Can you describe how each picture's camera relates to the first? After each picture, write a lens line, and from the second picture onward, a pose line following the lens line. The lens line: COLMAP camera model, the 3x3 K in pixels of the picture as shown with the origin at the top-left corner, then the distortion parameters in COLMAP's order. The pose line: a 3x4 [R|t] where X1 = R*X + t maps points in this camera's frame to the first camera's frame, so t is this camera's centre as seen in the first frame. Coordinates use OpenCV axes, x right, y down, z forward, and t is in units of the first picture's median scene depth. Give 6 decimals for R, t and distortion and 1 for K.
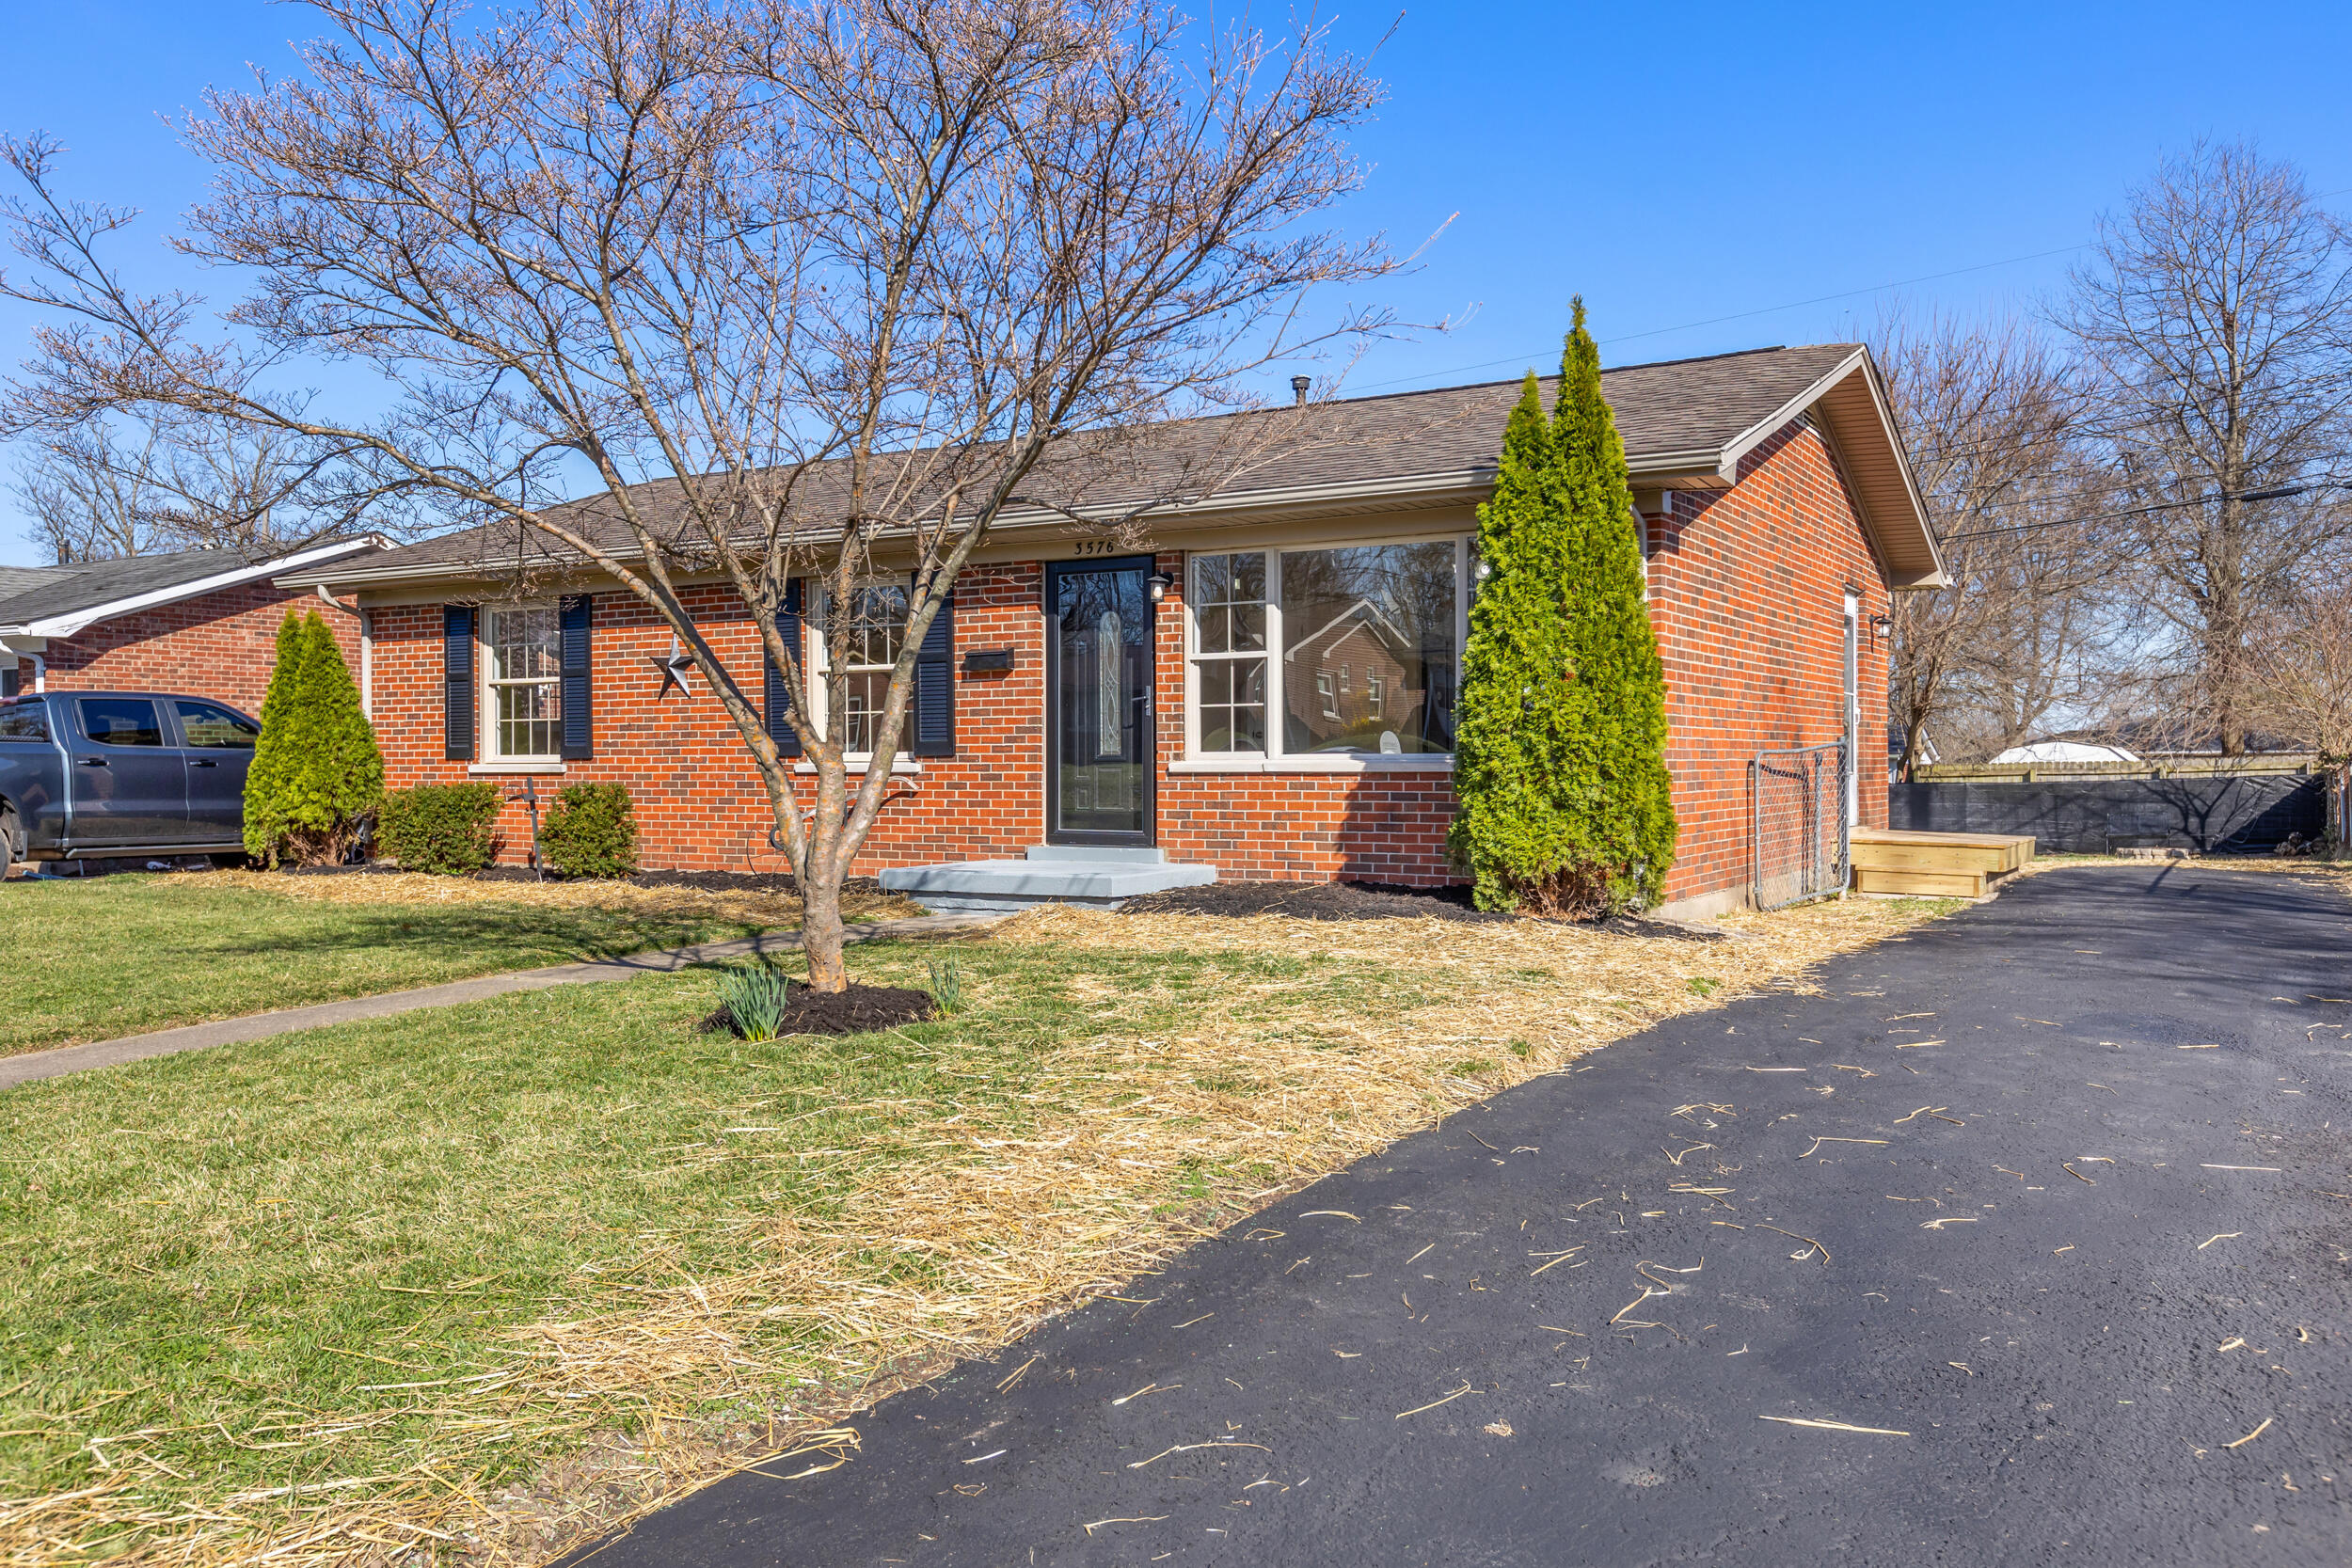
lens RADIAL K [[1838.5, 0, 1176.0], [0, 1838.5, 784.0], [0, 0, 1]] dist [0.002913, 0.005051]
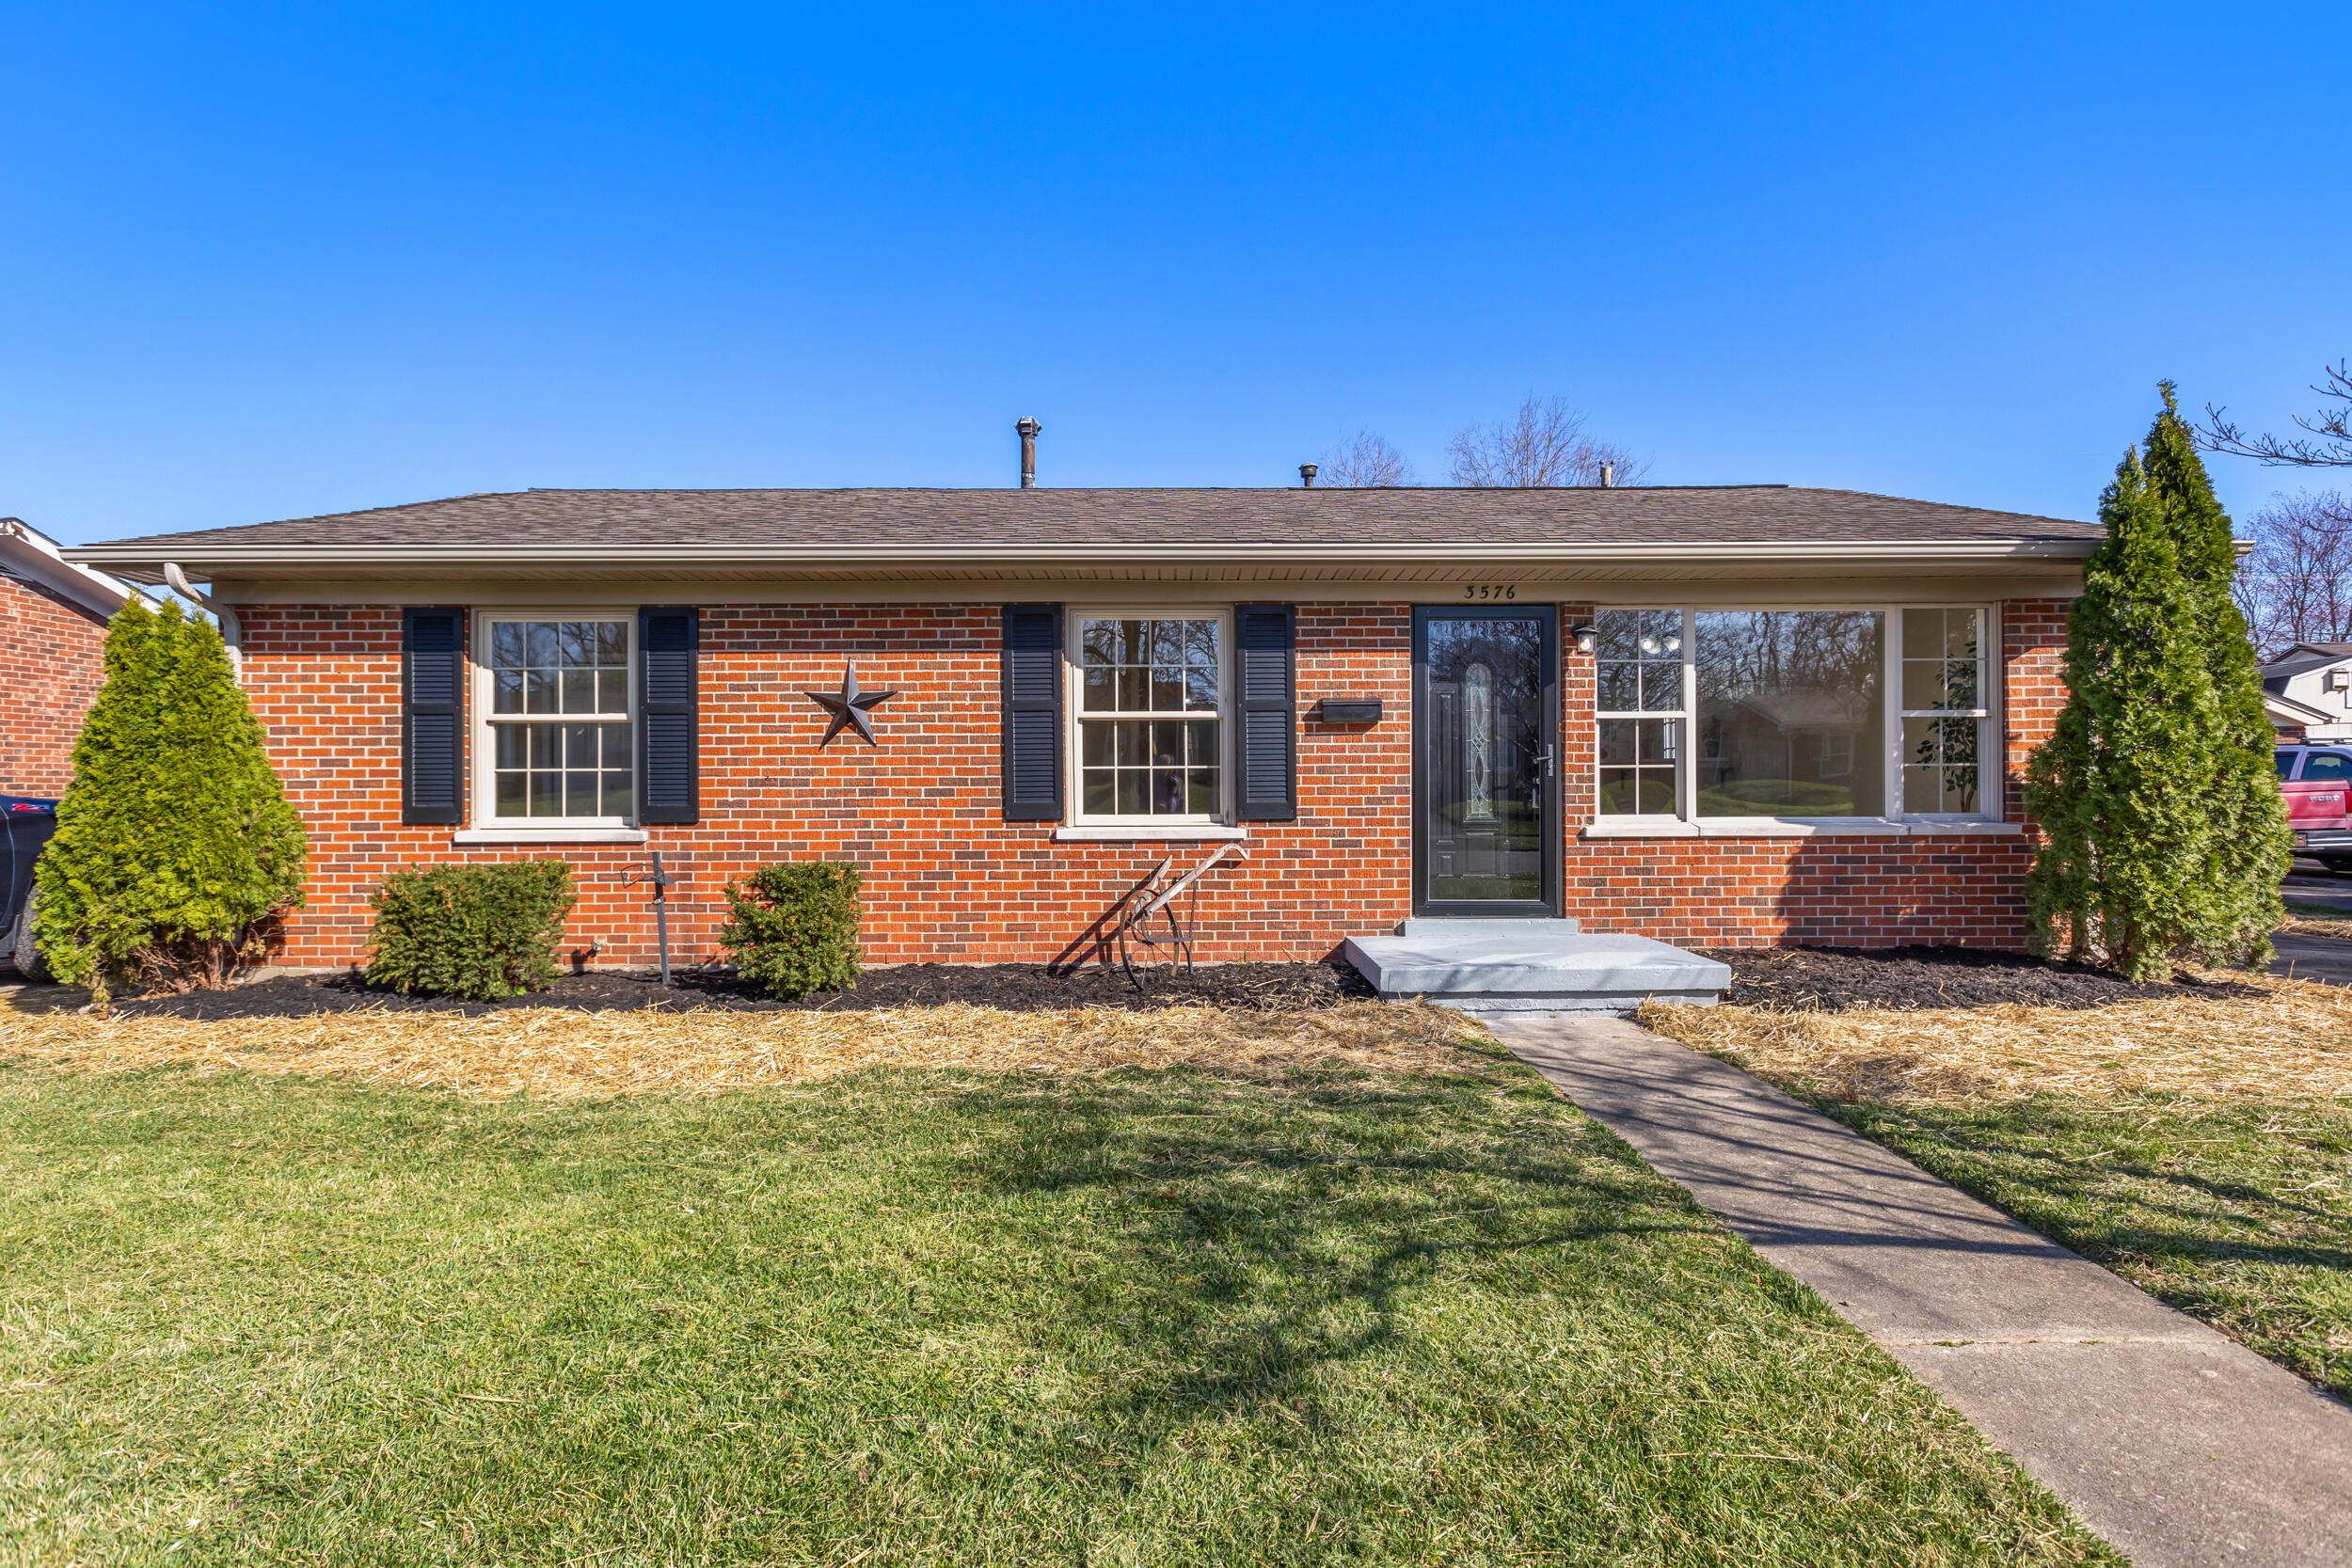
lens RADIAL K [[1177.5, 0, 1176.2], [0, 1177.5, 795.8], [0, 0, 1]] dist [-0.000092, 0.000357]
pose [[0.854500, -0.001174, 0.519451, -0.460830], [0.007570, 0.999919, -0.010193, -0.021327], [-0.519397, 0.012642, 0.854440, 0.555366]]
